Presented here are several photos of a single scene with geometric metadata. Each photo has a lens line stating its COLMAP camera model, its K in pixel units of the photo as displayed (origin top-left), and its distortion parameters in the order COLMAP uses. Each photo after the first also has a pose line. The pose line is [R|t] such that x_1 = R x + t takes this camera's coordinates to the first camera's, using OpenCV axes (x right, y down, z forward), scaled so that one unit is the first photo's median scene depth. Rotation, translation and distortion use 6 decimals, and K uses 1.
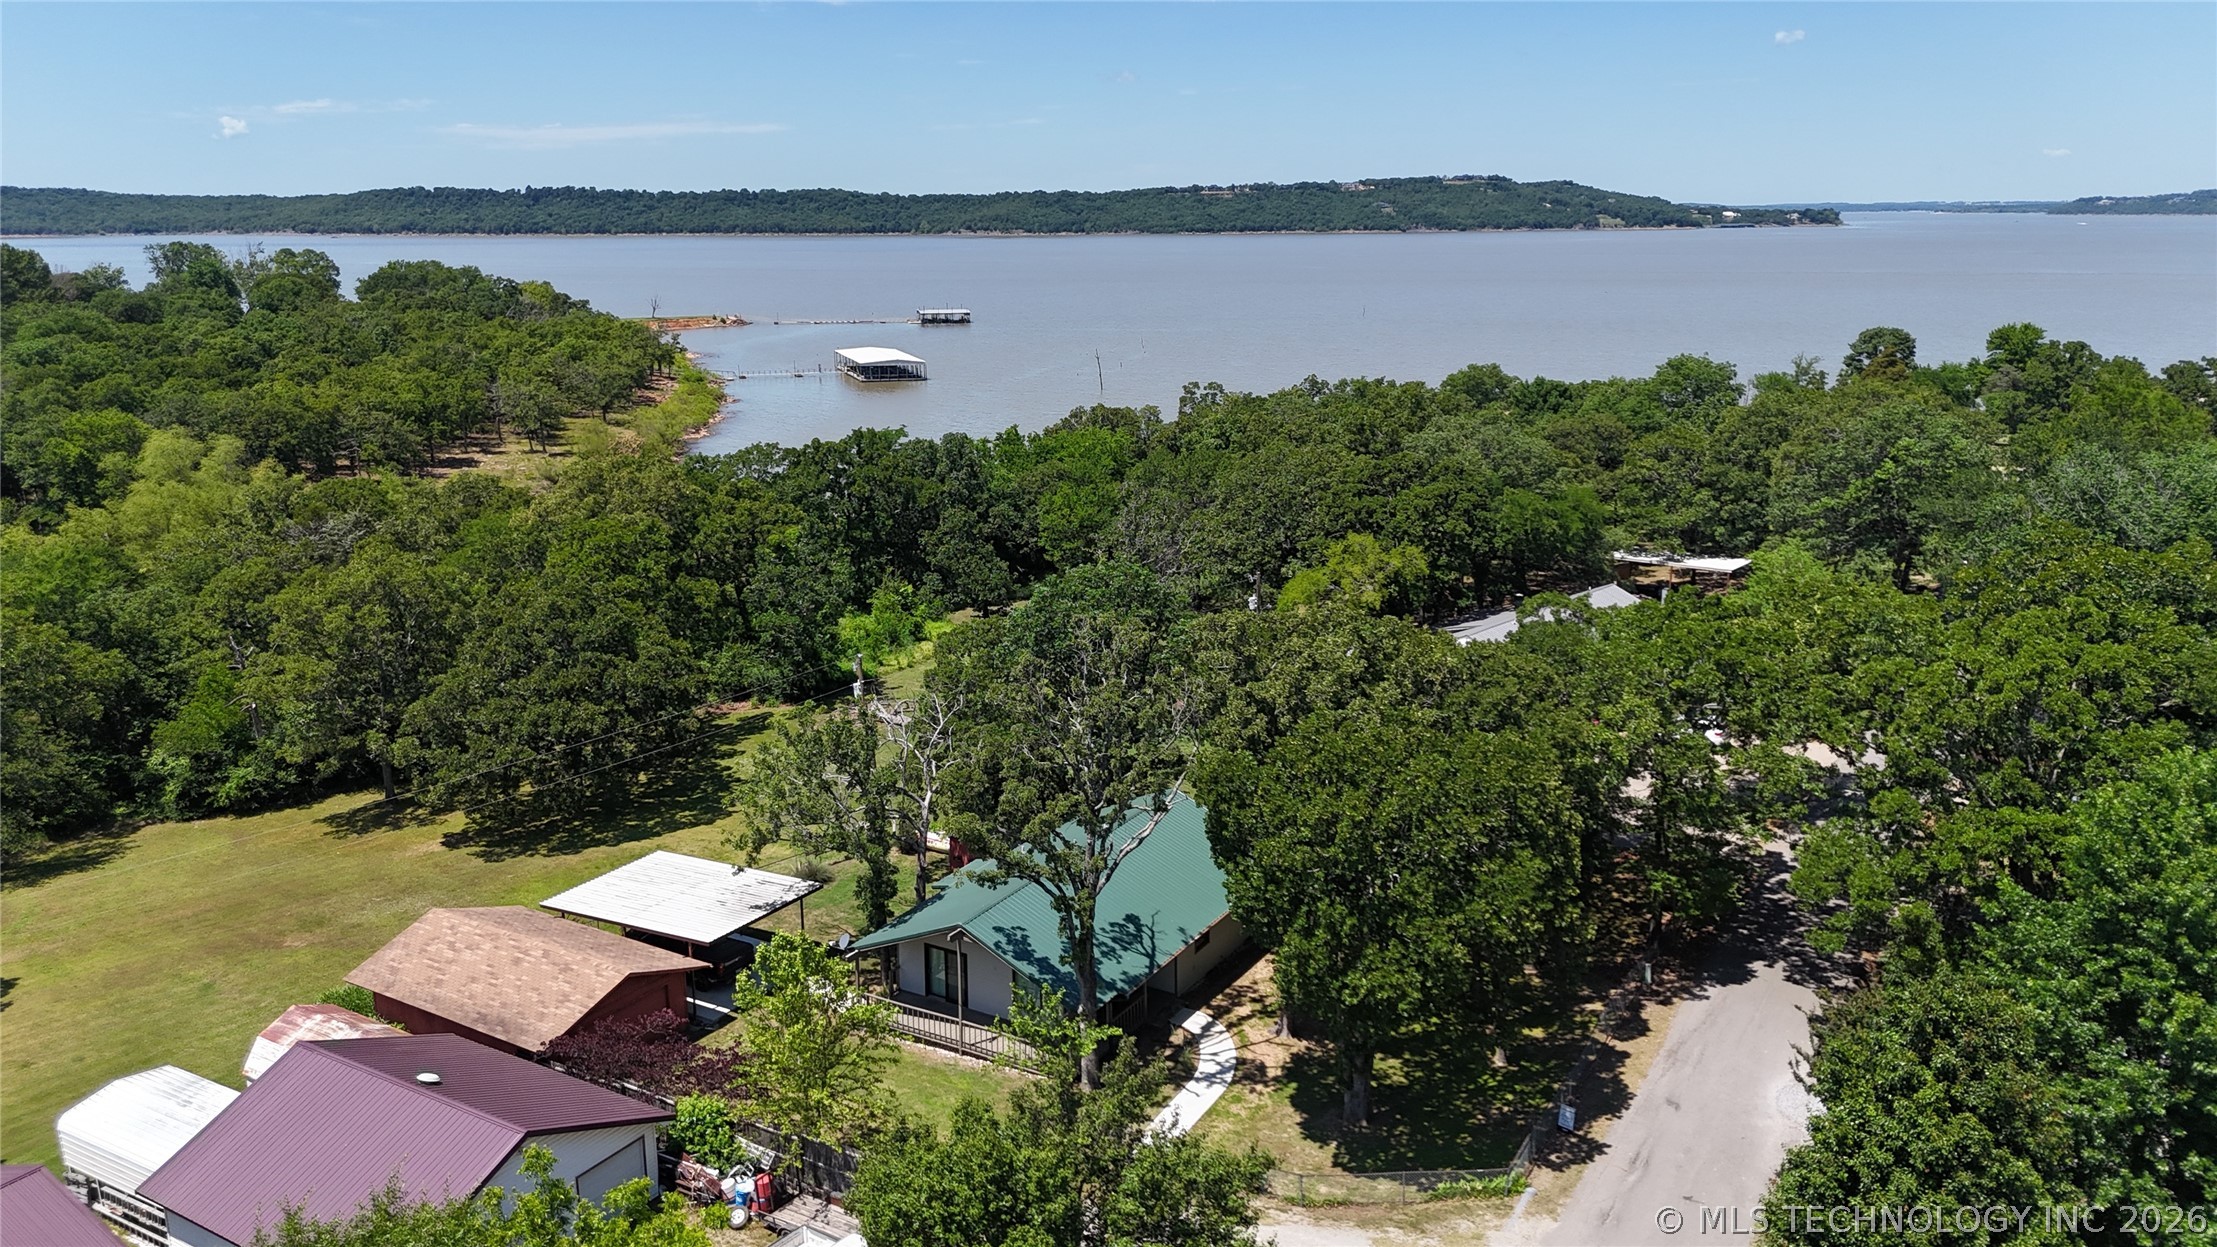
lens RADIAL K [[1634.5, 0, 1118.0], [0, 1634.5, 608.4], [0, 0, 1]] dist [0.067828, -0.072467]
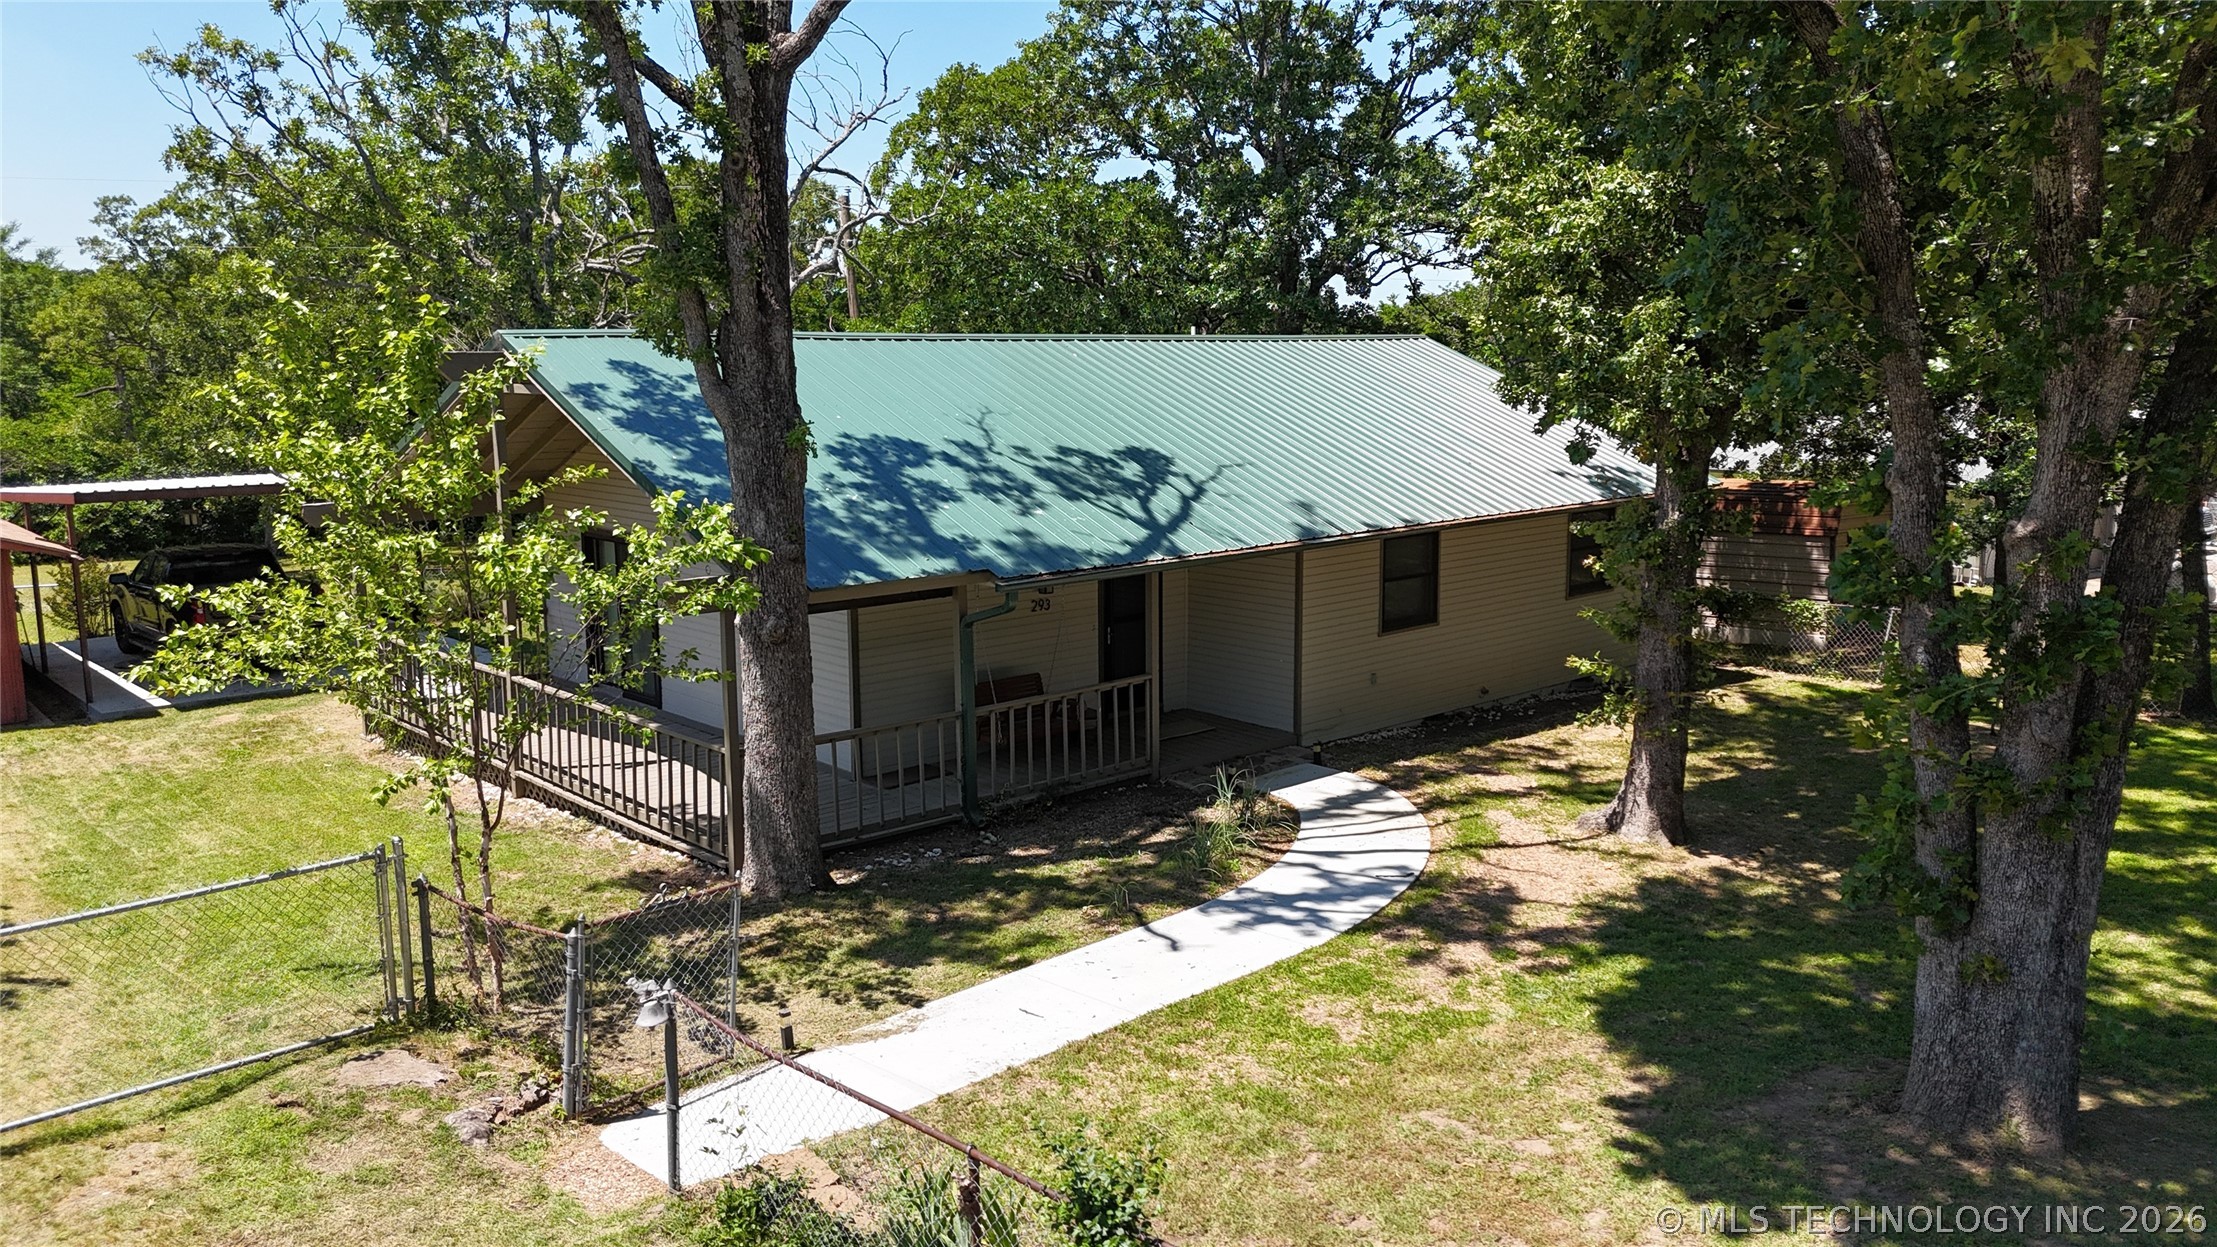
lens RADIAL K [[1660.4, 0, 1108.5], [0, 1660.4, 623.5], [0, 0, 1]] dist [0.160189, -0.270102]
pose [[0.958014, 0.047809, -0.282706, 0.087094], [-0.066897, 0.996058, -0.058251, 0.227600], [0.278807, 0.074718, 0.957436, 0.663135]]
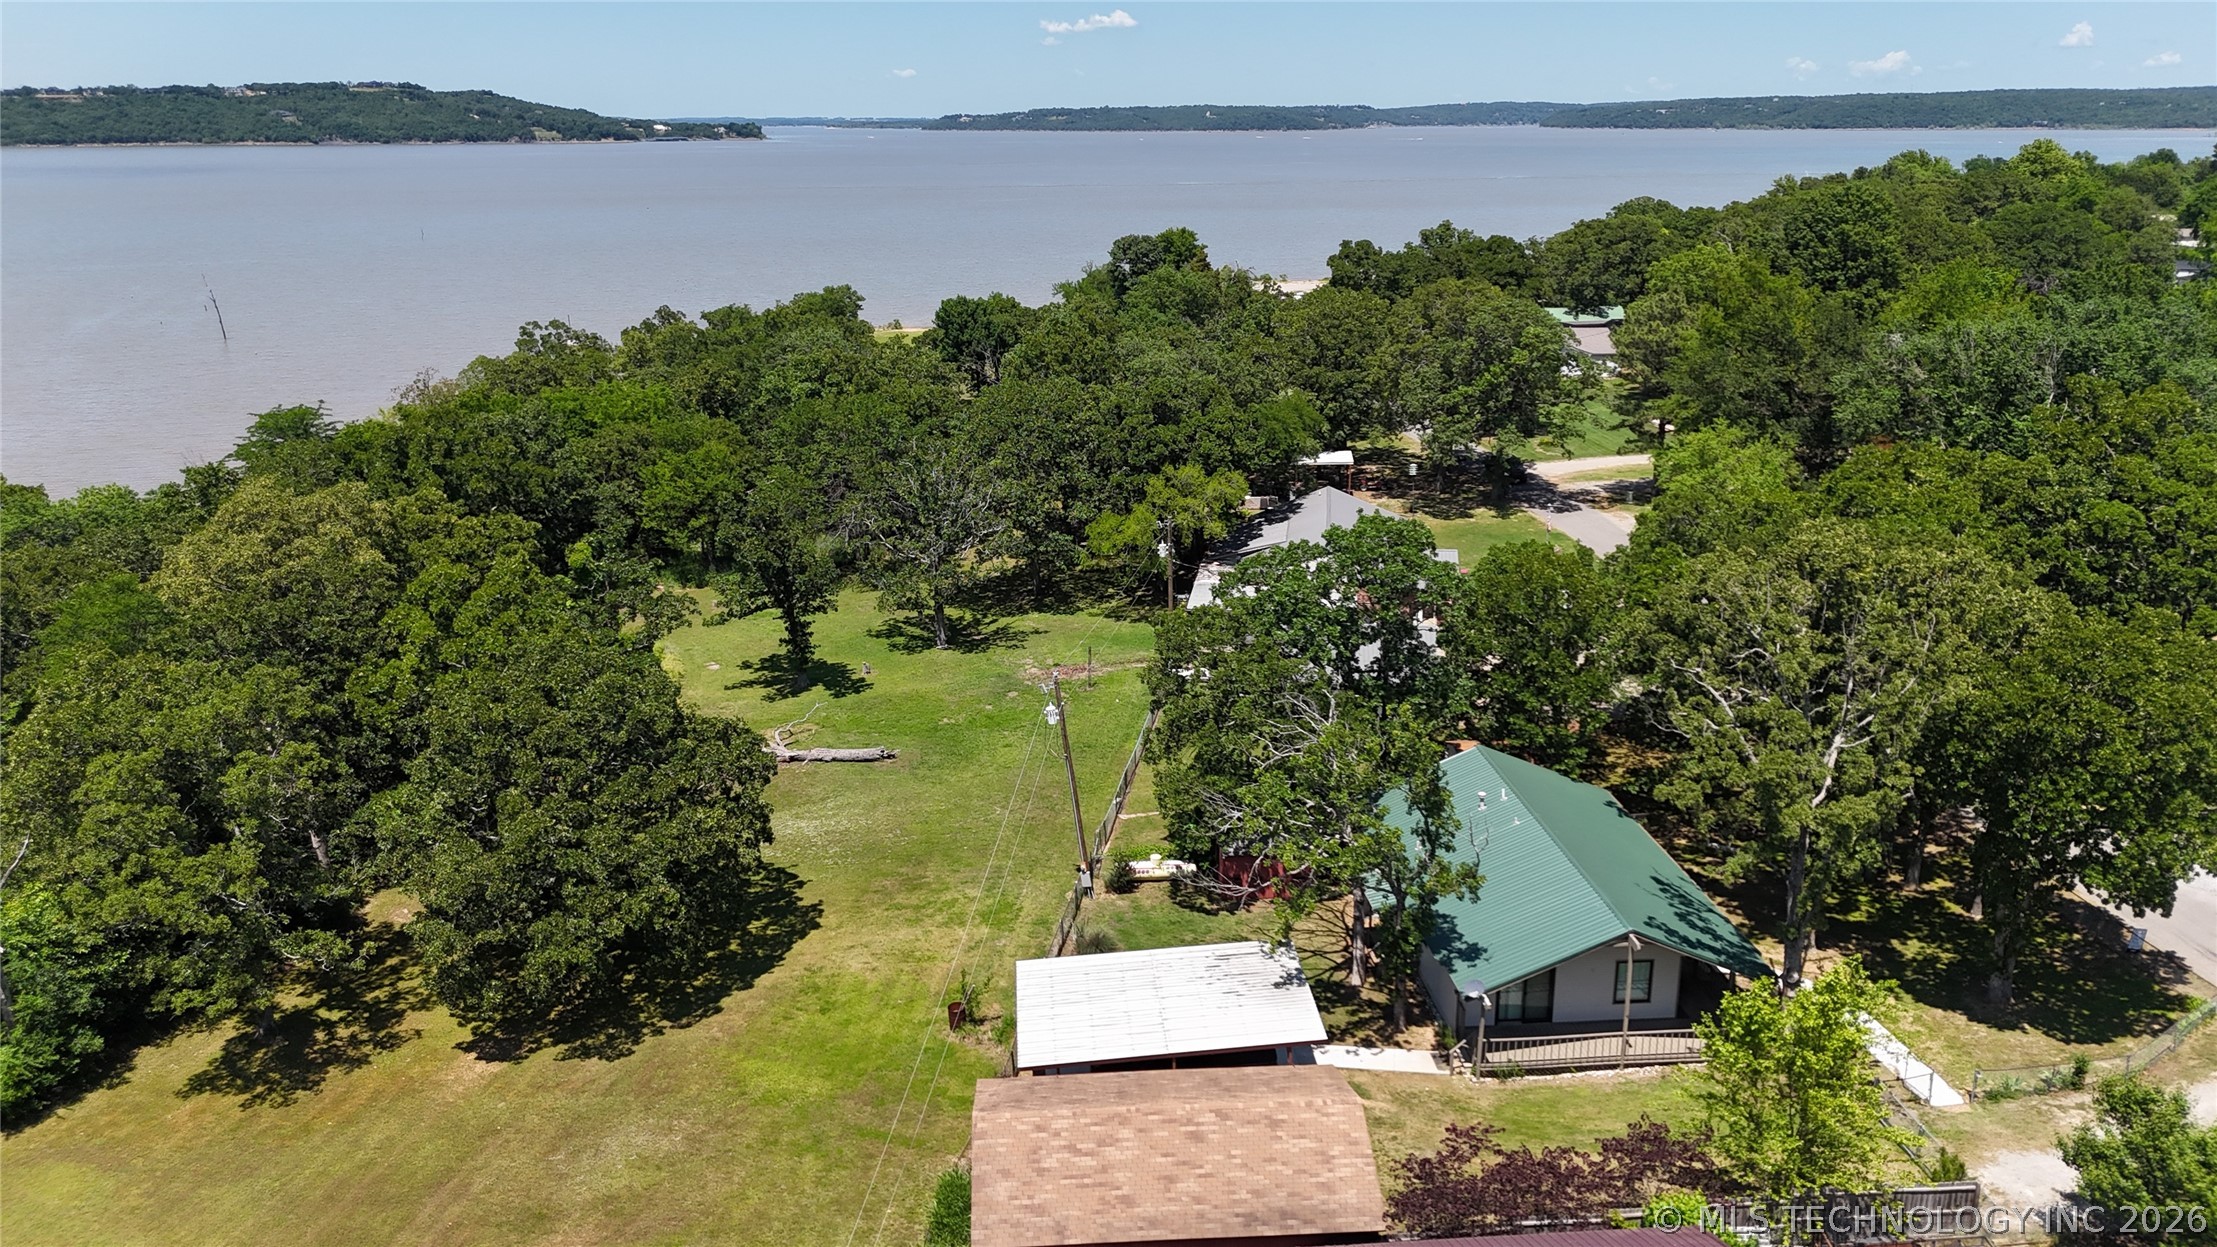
lens RADIAL K [[1634.5, 0, 1118.0], [0, 1634.5, 608.4], [0, 0, 1]] dist [0.067828, -0.072467]
pose [[0.813228, -0.164997, 0.558065, -0.720370], [0.137327, 0.986291, 0.091490, -0.092985], [-0.565510, 0.002235, 0.824738, 0.367738]]
